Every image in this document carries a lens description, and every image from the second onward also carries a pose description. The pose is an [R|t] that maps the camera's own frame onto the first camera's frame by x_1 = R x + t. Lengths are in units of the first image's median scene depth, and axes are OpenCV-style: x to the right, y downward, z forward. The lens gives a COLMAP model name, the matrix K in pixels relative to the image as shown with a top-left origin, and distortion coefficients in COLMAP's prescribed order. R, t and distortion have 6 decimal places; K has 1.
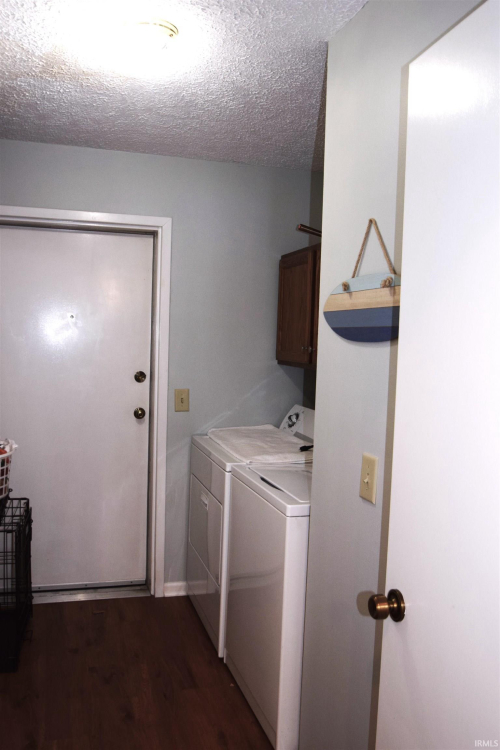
lens RADIAL K [[658.2, 0, 249.6], [0, 658.2, 376.1], [0, 0, 1]] dist [-0.002331, -0.000518]
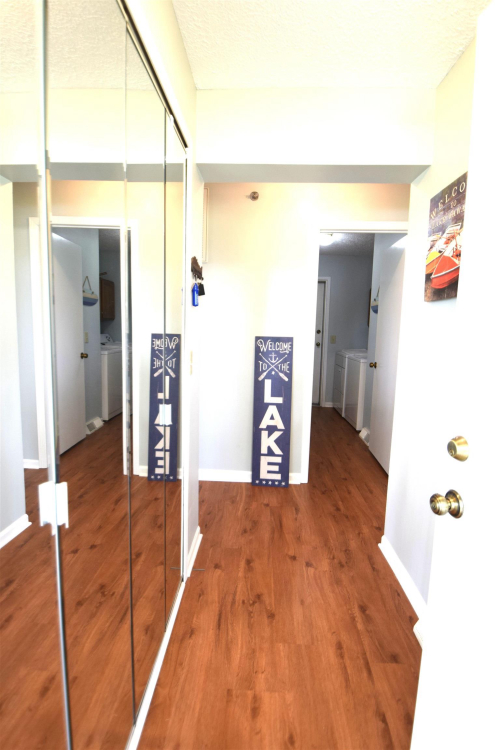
lens RADIAL K [[385.4, 0, 246.3], [0, 385.4, 375.1], [0, 0, 1]] dist [-0.012008, 0.000290]
pose [[0.947213, 0.031284, -0.319075, 0.082818], [-0.012423, 0.998062, 0.060978, 0.093519], [0.320364, -0.053795, 0.945766, -0.744219]]
